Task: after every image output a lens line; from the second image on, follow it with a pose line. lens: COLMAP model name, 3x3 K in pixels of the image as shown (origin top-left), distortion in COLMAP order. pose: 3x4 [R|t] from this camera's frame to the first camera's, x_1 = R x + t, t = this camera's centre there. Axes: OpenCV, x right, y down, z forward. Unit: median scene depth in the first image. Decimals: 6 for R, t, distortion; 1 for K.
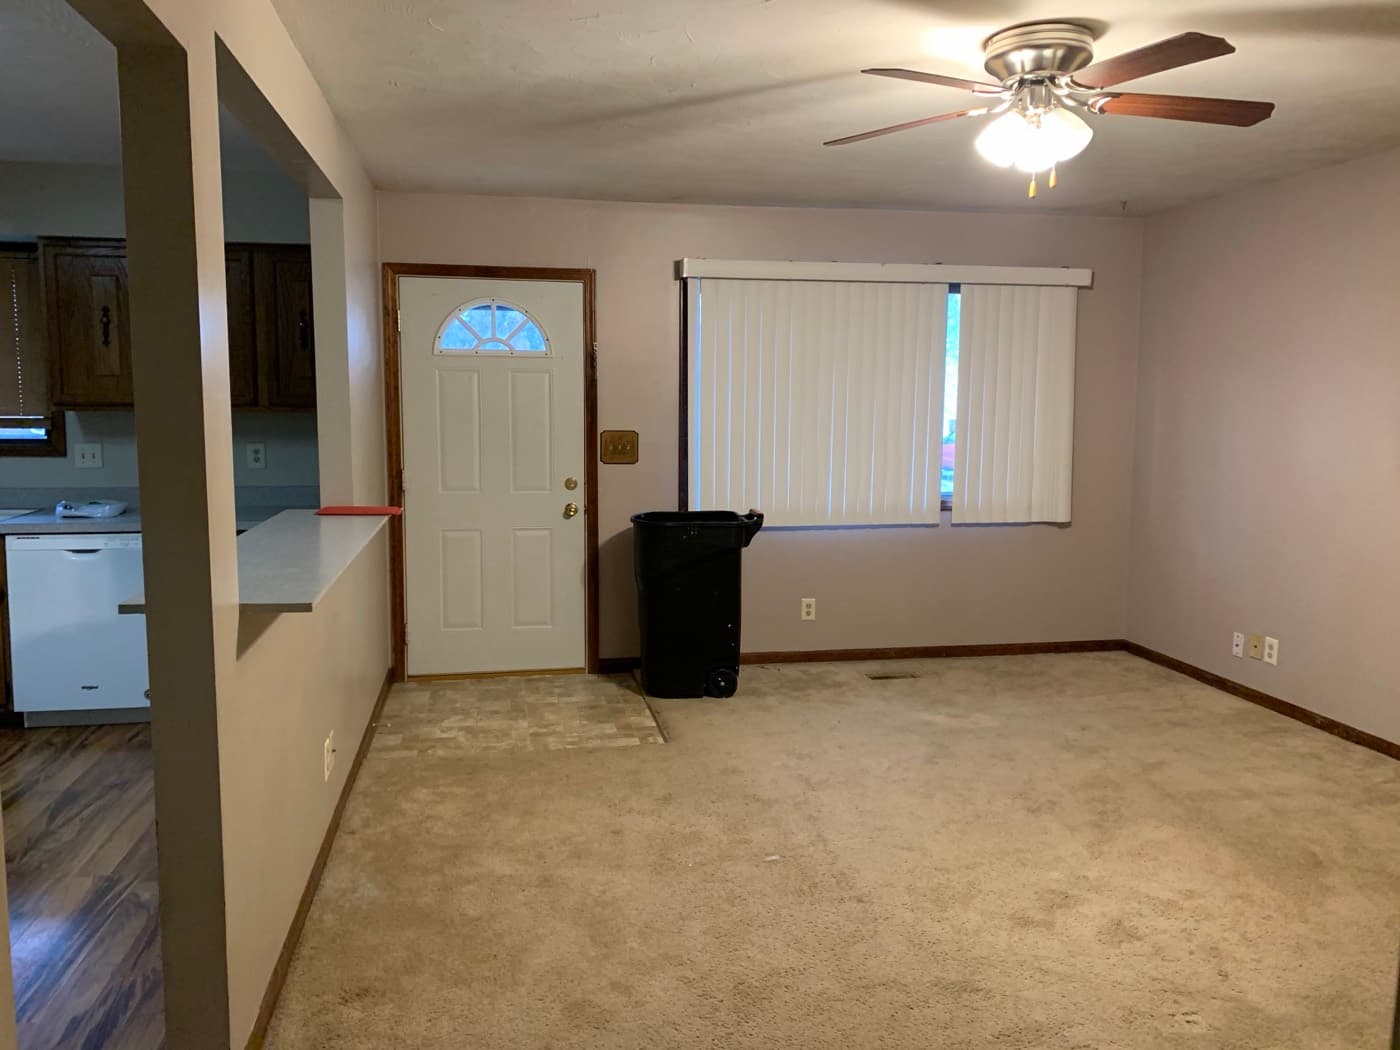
lens RADIAL K [[1064.0, 0, 695.9], [0, 1064.0, 522.3], [0, 0, 1]] dist [0.007372, 0.006783]
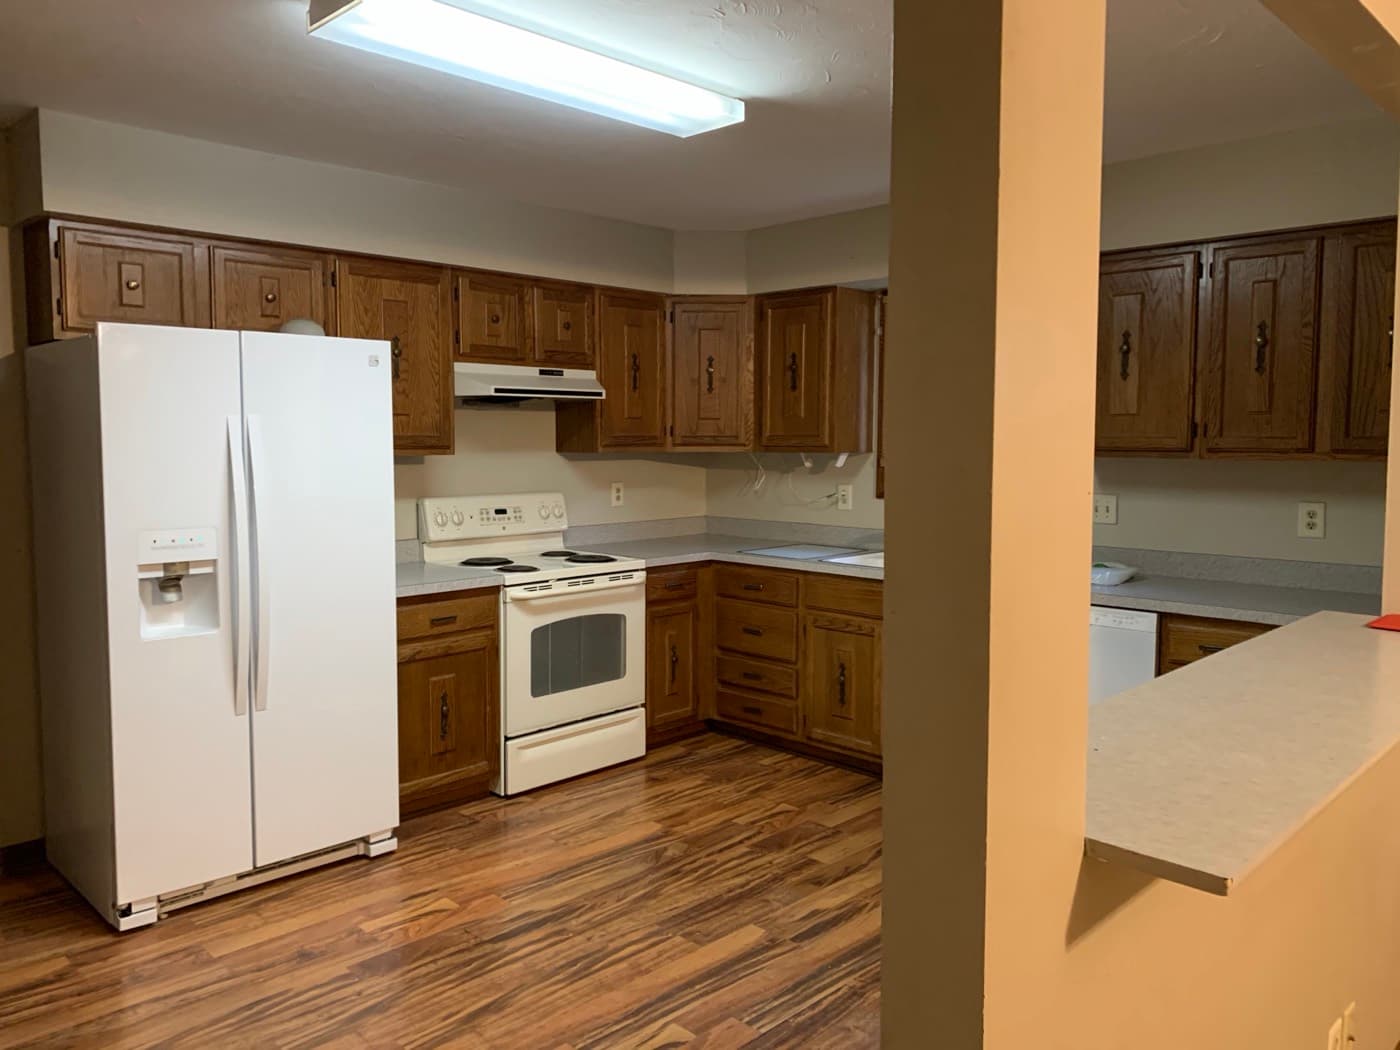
lens RADIAL K [[1064.0, 0, 697.0], [0, 1064.0, 513.4], [0, 0, 1]] dist [0.007372, 0.006783]
pose [[0.570819, 0.054357, -0.819275, -0.059986], [-0.094988, 0.995478, -0.000135, -0.030390], [0.815563, 0.077898, 0.573401, 0.266203]]
